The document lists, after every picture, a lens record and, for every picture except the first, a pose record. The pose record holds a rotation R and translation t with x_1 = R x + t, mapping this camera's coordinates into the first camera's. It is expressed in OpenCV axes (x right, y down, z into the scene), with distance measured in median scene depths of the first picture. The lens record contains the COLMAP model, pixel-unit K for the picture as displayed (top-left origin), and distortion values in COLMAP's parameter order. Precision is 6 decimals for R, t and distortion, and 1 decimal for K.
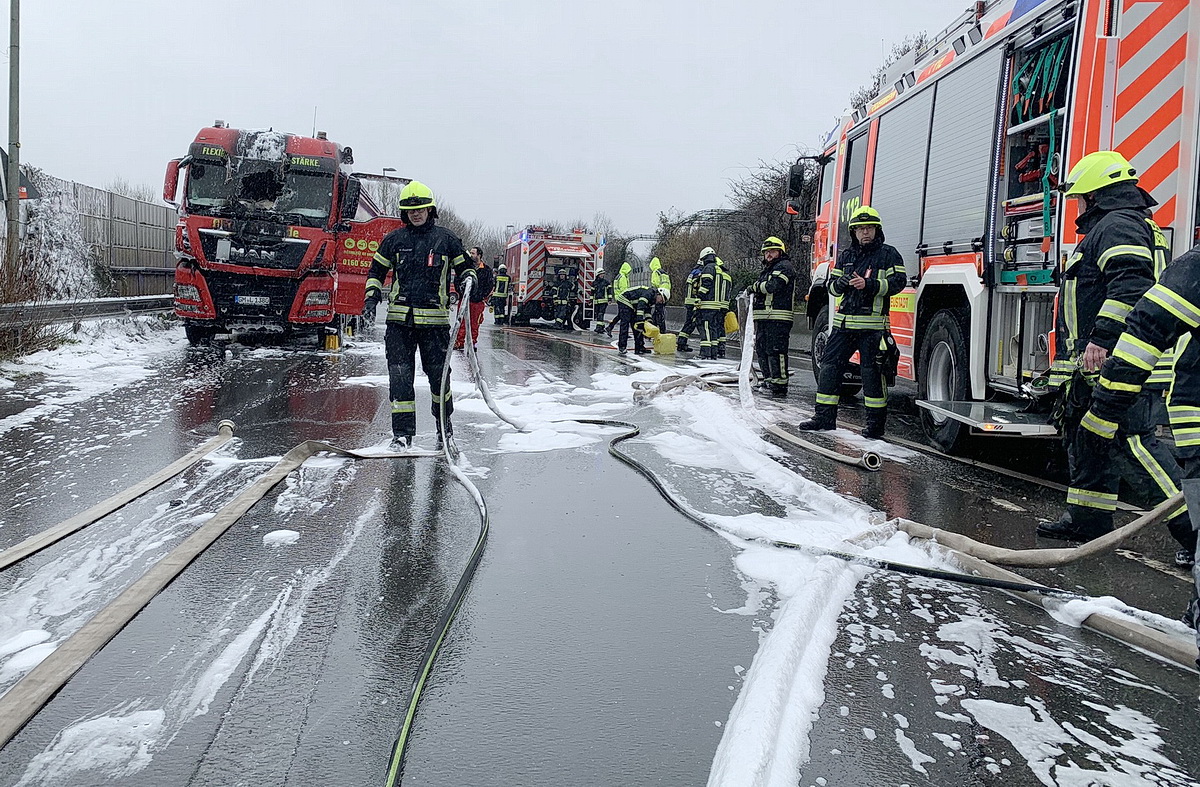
lens RADIAL K [[1024.4, 0, 600.5], [0, 1024.4, 370.0], [0, 0, 1]] dist [-0.006458, -0.090541]
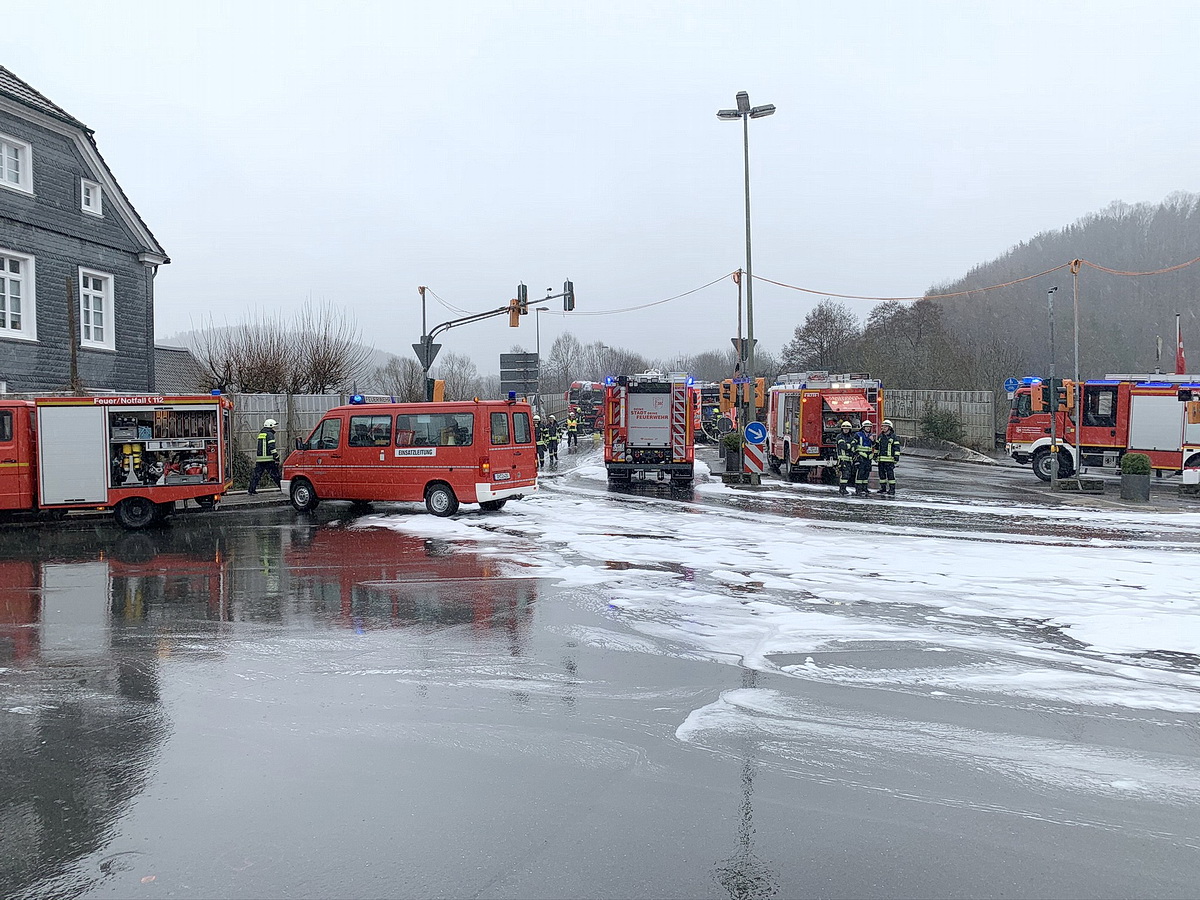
lens RADIAL K [[917.7, 0, 600.0], [0, 917.7, 450.0], [0, 0, 1]] dist [0.055873, -0.002516]
pose [[0.979524, -0.038170, -0.197675, 0.465066], [0.034582, 0.999169, -0.021574, 0.125181], [0.198334, 0.014296, 0.980030, -2.715737]]
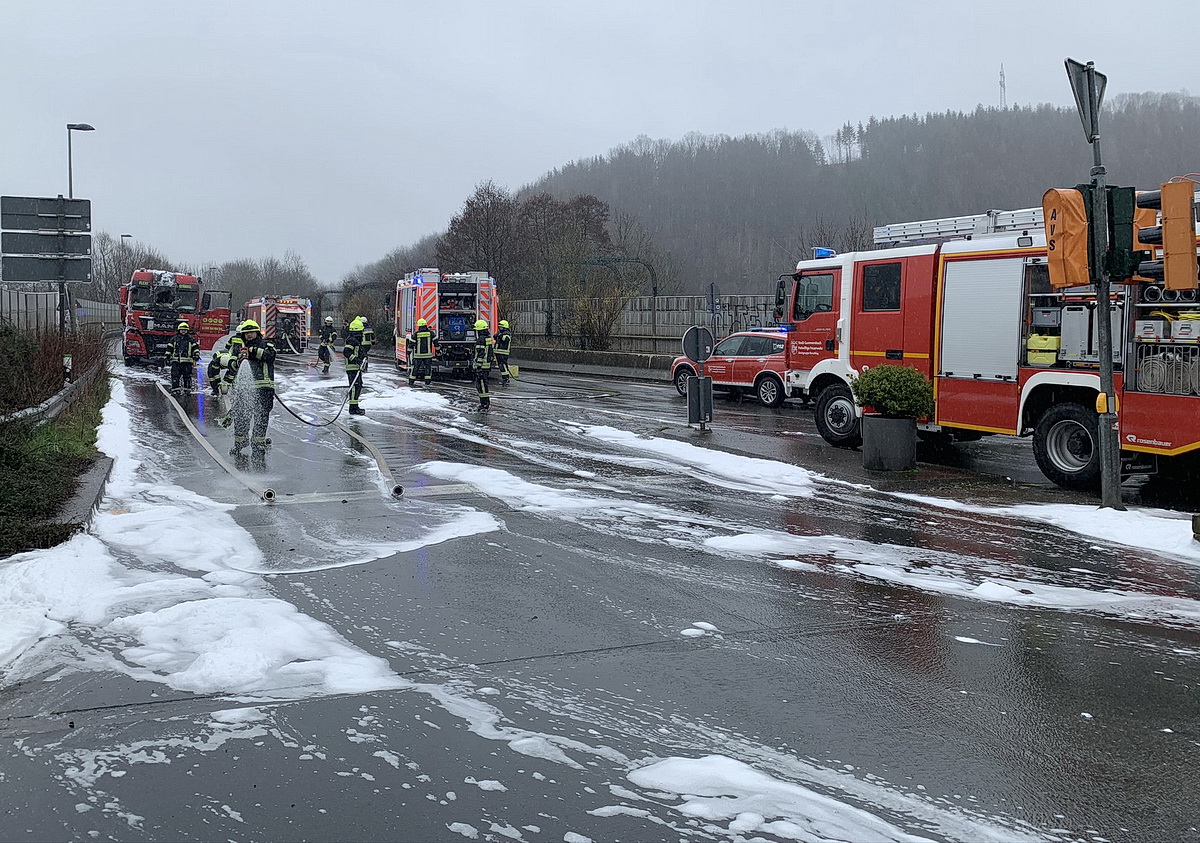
lens RADIAL K [[990.4, 0, 576.3], [0, 990.4, 352.3], [0, 0, 1]] dist [0.013319, -0.001505]
pose [[0.959680, -0.038158, 0.278494, -0.066843], [0.048124, 0.998419, -0.029036, 0.058134], [-0.276946, 0.041267, 0.959999, -1.444468]]
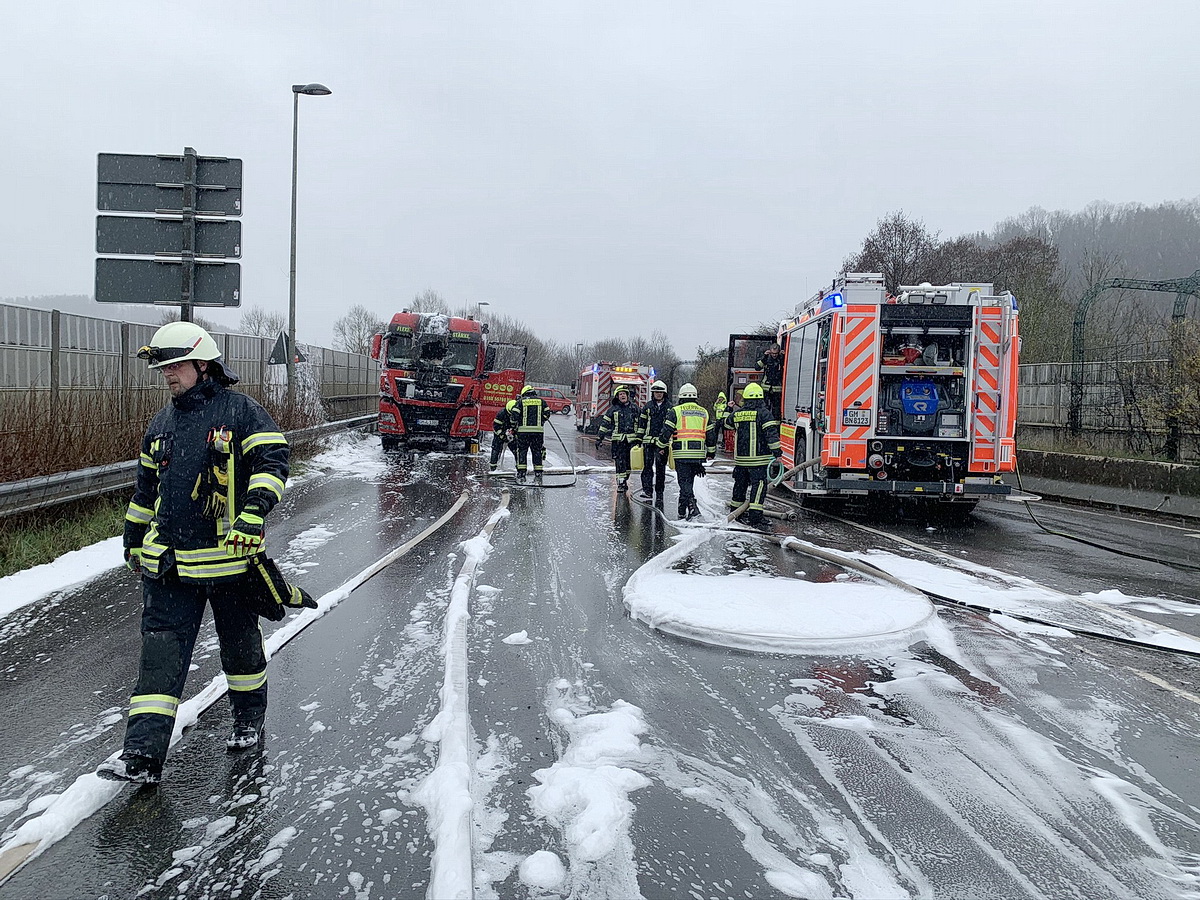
lens RADIAL K [[917.7, 0, 600.0], [0, 917.7, 450.0], [0, 0, 1]] dist [0.055873, -0.002516]
pose [[0.997972, 0.002113, -0.063625, 0.018310], [-0.003263, 0.999833, -0.017968, -0.000226], [0.063577, 0.018139, 0.997812, -0.411090]]
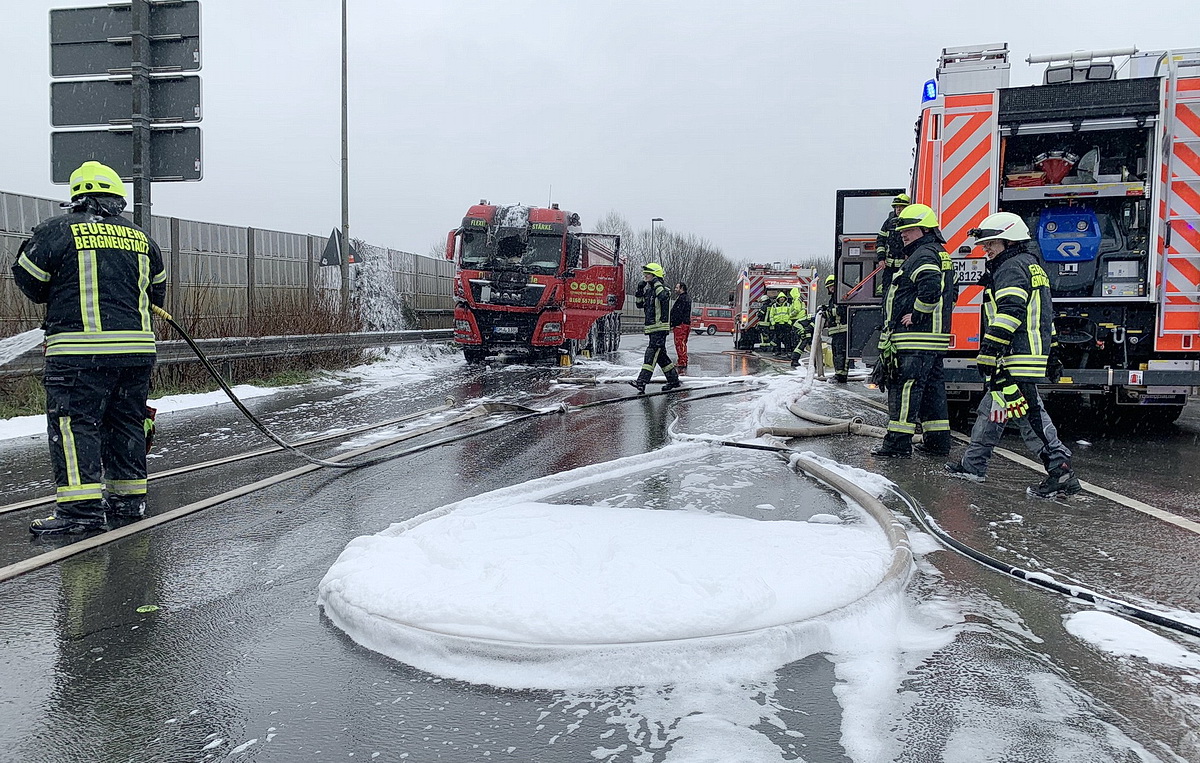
lens RADIAL K [[949.5, 0, 577.8], [0, 949.5, 404.5], [0, 0, 1]] dist [0.071313, -0.063009]
pose [[0.952259, -0.002321, -0.305281, 0.142280], [0.003998, 0.999980, 0.004869, 0.026447], [0.305264, -0.005857, 0.952250, -0.191271]]
